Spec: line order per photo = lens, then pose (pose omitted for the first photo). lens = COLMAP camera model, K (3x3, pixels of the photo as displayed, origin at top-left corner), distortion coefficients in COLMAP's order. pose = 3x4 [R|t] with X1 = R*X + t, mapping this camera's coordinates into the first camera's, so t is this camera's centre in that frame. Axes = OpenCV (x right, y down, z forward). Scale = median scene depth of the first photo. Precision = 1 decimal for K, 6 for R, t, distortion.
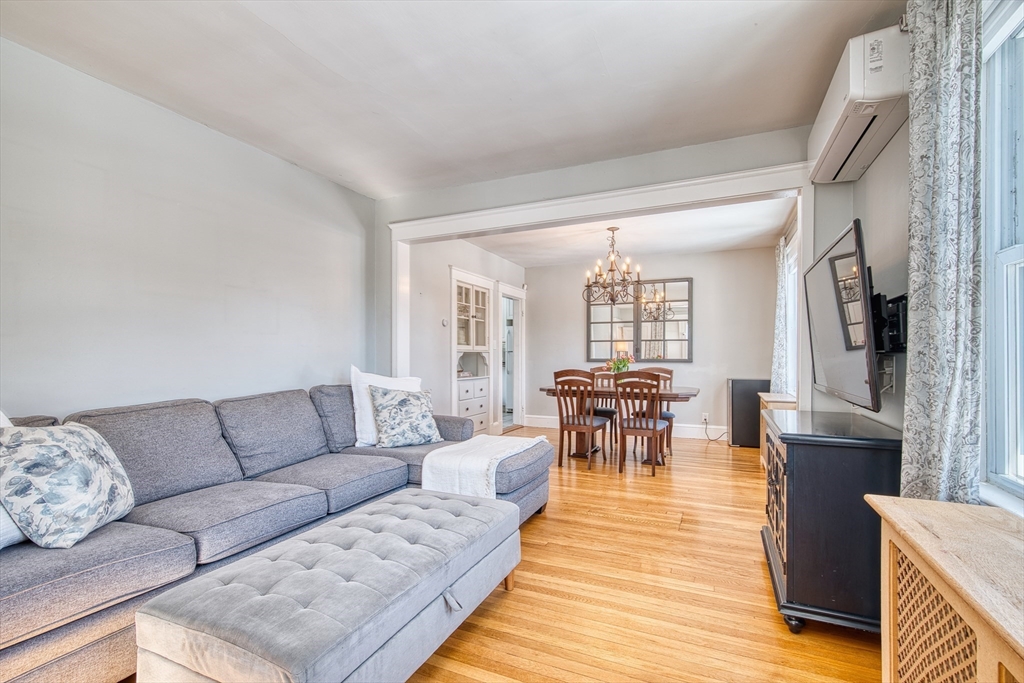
lens RADIAL K [[469.5, 0, 505.9], [0, 469.5, 357.2], [0, 0, 1]] dist [-0.000945, -0.000233]
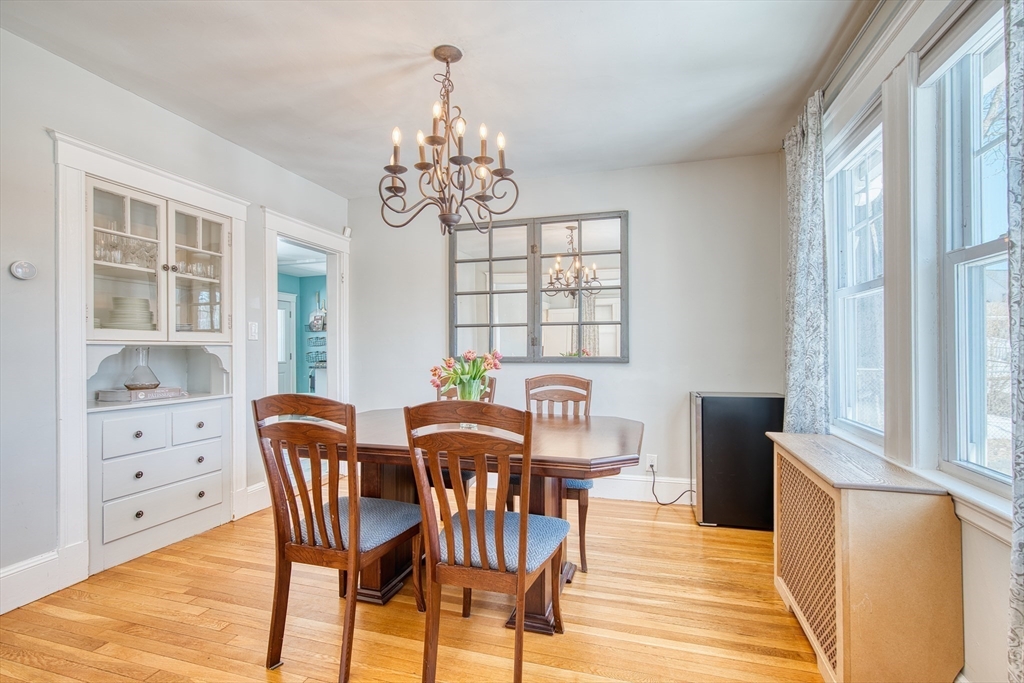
lens RADIAL K [[469.5, 0, 508.5], [0, 469.5, 343.4], [0, 0, 1]] dist [-0.000945, -0.000233]
pose [[0.992013, -0.002206, 0.126117, 0.196127], [0.004253, 0.999864, -0.015961, -0.004000], [-0.126064, 0.016370, 0.991887, 0.491919]]
